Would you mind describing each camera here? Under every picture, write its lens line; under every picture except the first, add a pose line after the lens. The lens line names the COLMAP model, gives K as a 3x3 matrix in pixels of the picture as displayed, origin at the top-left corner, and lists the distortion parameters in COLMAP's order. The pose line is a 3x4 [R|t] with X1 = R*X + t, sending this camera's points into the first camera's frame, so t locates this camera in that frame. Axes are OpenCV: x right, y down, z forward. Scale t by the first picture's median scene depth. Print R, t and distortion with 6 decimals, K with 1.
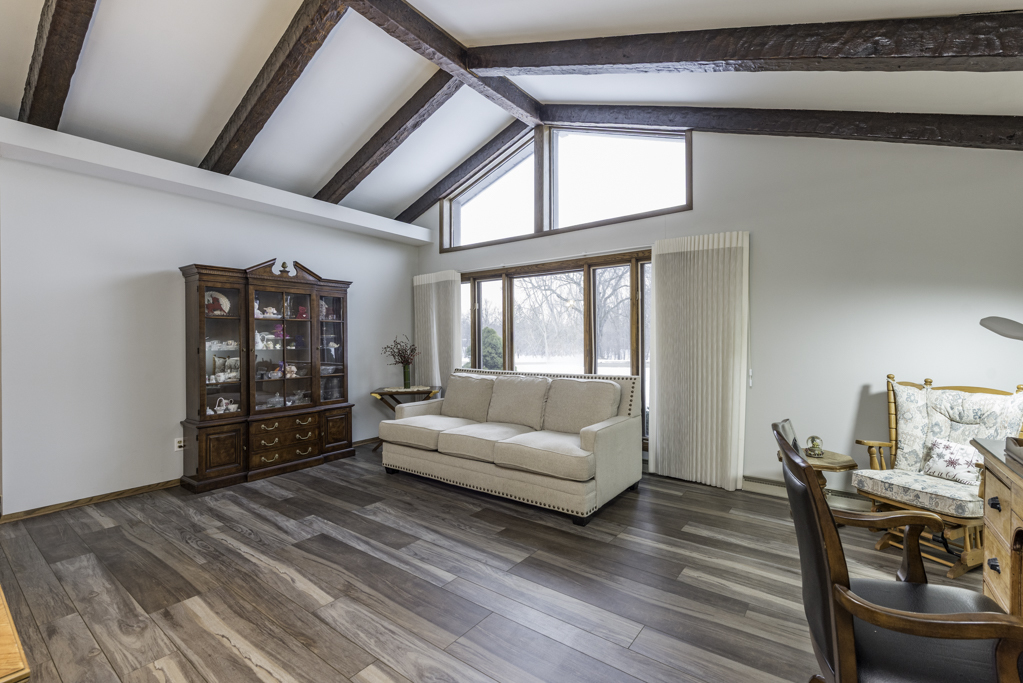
lens RADIAL K [[425.6, 0, 518.0], [0, 425.6, 332.8], [0, 0, 1]] dist [0.012854, -0.000120]
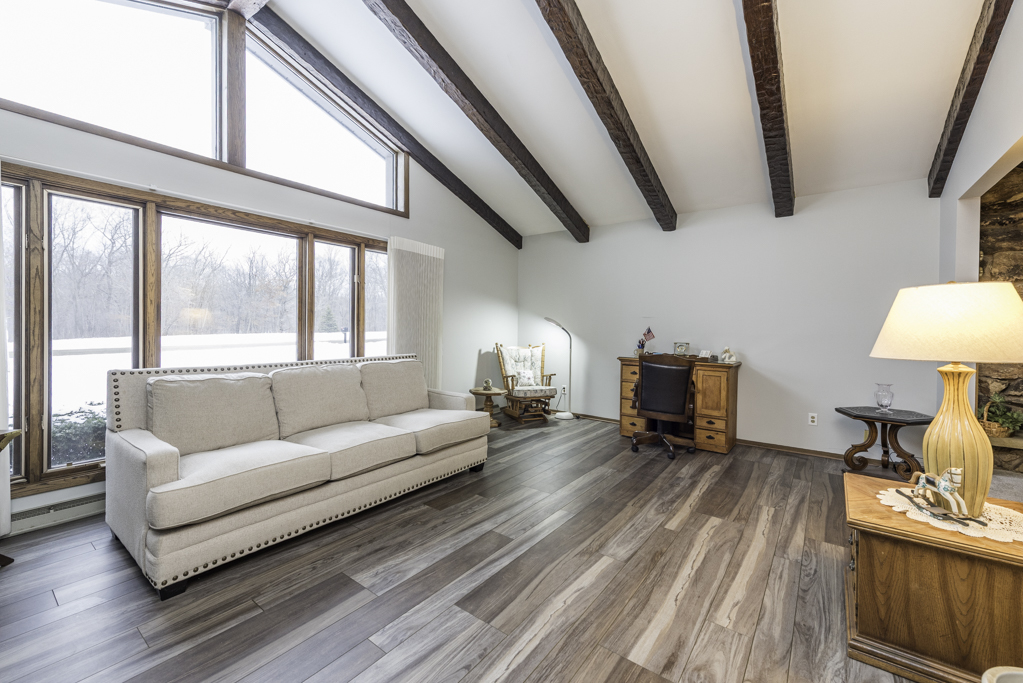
lens RADIAL K [[425.6, 0, 518.0], [0, 425.6, 332.8], [0, 0, 1]] dist [0.012854, -0.000120]
pose [[0.008289, -0.006779, 0.999943, -1.146221], [-0.029839, 0.999530, 0.007023, 0.035294], [-0.999520, -0.029895, 0.008083, 0.924838]]
